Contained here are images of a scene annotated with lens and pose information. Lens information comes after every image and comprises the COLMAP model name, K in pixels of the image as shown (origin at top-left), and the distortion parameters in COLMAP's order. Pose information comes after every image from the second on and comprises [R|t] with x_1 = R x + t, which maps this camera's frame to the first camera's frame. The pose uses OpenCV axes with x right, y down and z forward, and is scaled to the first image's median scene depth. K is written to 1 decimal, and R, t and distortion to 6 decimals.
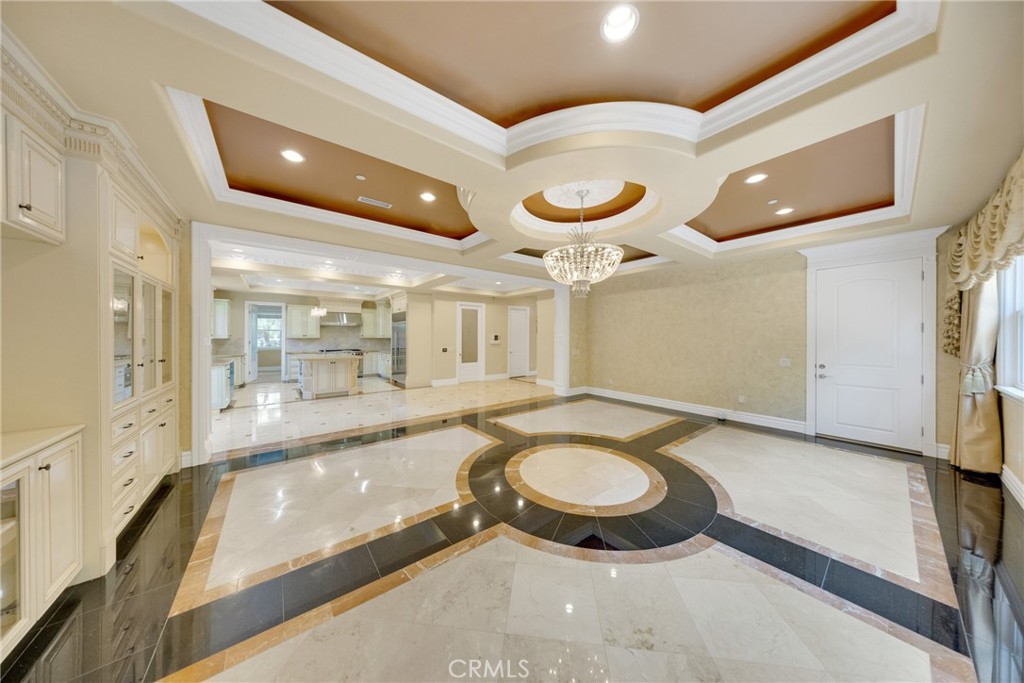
lens RADIAL K [[295.5, 0, 512.5], [0, 295.5, 337.6], [0, 0, 1]] dist [0.000396, 0.000040]
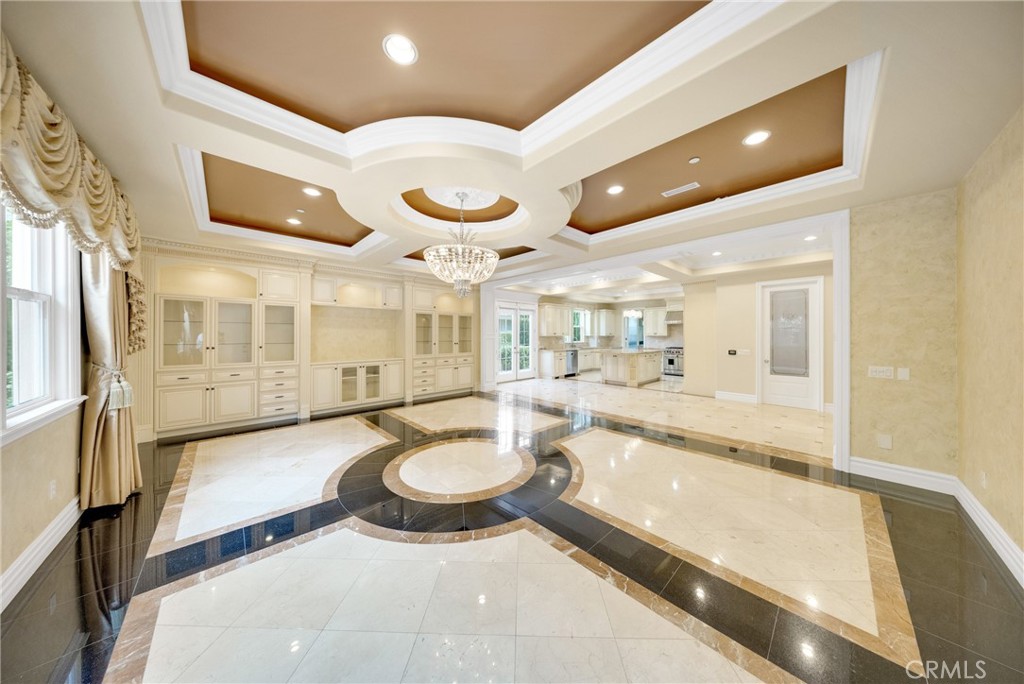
lens RADIAL K [[300.1, 0, 512.7], [0, 300.1, 331.6], [0, 0, 1]] dist [-0.000458, -0.000075]
pose [[0.106979, -0.011786, -0.994191, 0.798454], [-0.004519, 0.999914, -0.012340, 0.002534], [0.994251, 0.005812, 0.106917, 0.651475]]
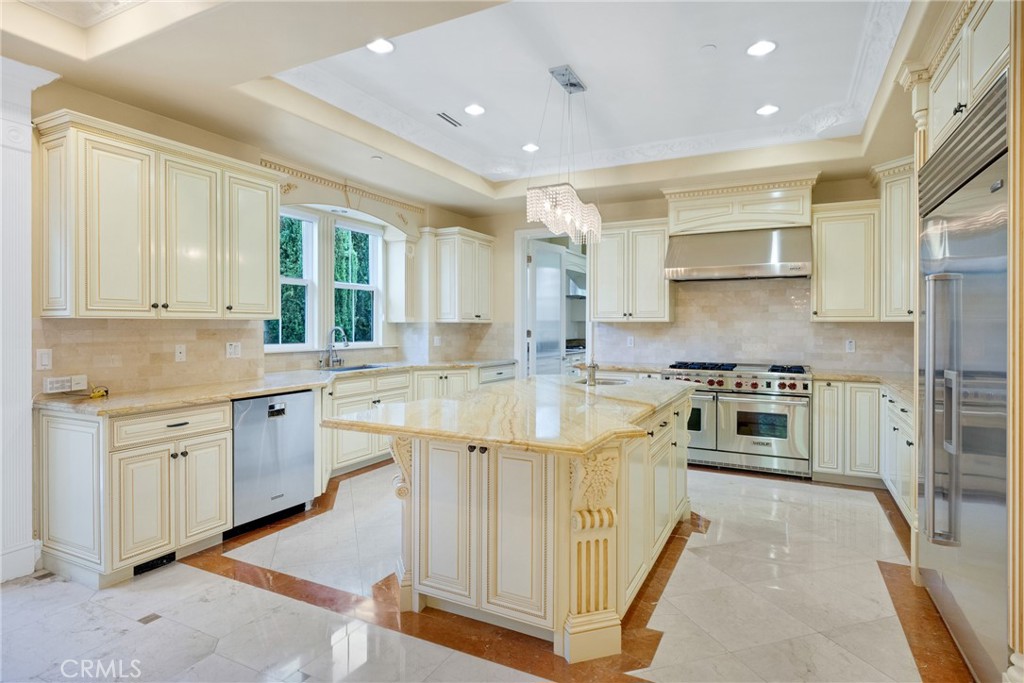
lens RADIAL K [[546.4, 0, 495.7], [0, 546.4, 326.9], [0, 0, 1]] dist [0.008792, 0.000707]
pose [[0.408199, 0.003221, -0.912887, -0.434060], [-0.004386, 0.999989, 0.001567, 0.011997], [0.912882, 0.003364, 0.408209, 1.256113]]
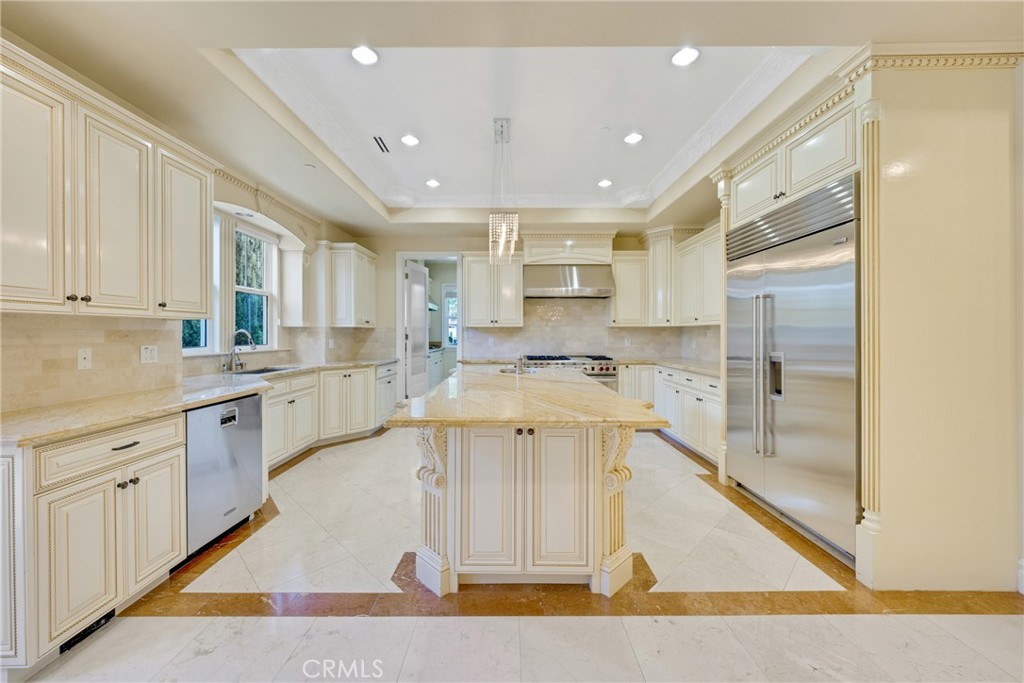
lens RADIAL K [[403.9, 0, 504.7], [0, 403.9, 333.2], [0, 0, 1]] dist [0.000046, -0.000245]
pose [[0.780325, -0.002303, -0.625370, -0.647615], [0.000485, 0.999995, -0.003078, 0.023928], [0.625374, 0.002099, 0.780322, 1.110714]]
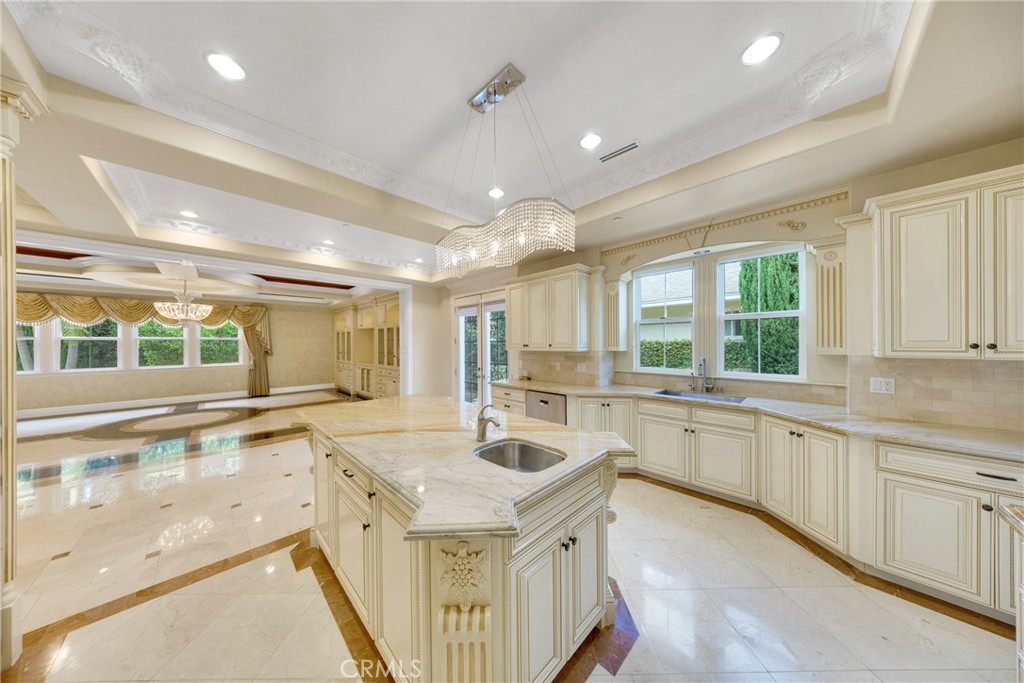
lens RADIAL K [[308.2, 0, 514.1], [0, 308.2, 342.4], [0, 0, 1]] dist [-0.000026, -0.000006]
pose [[-0.993159, 0.006367, -0.116594, -1.063379], [0.006432, 0.999979, -0.000180, -0.019090], [0.116591, -0.000928, -0.993180, 2.039702]]
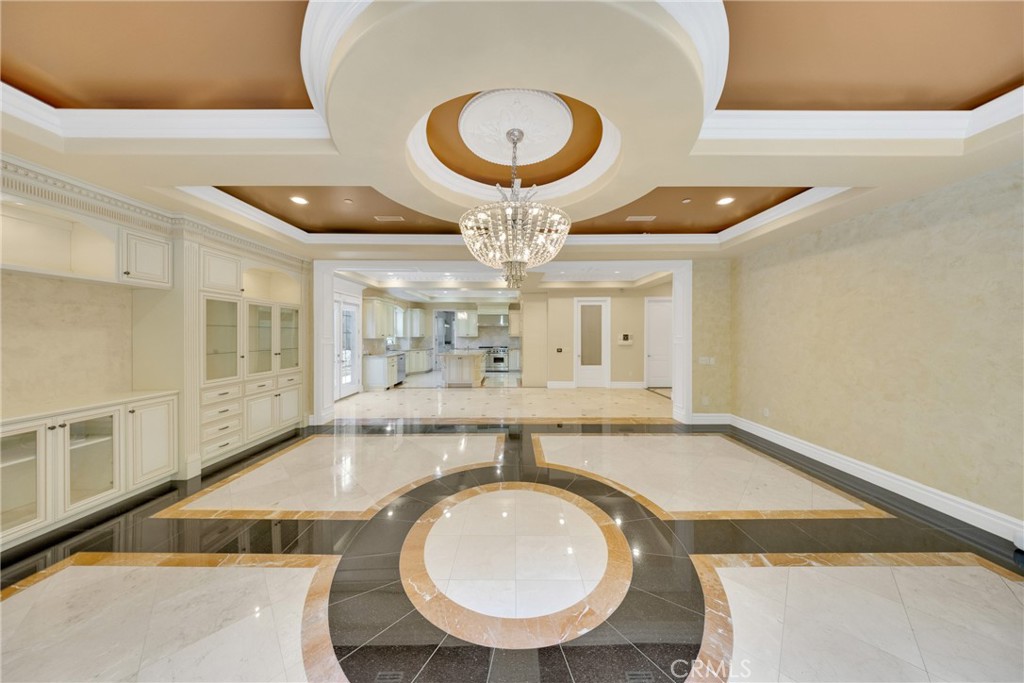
lens RADIAL K [[300.1, 0, 512.7], [0, 300.1, 331.1], [0, 0, 1]] dist [-0.000458, -0.000075]
pose [[0.793162, -0.007480, -0.608965, 0.405722], [-0.000691, 0.999913, -0.013182, -0.011782], [0.609010, 0.010876, 0.793088, 0.265356]]
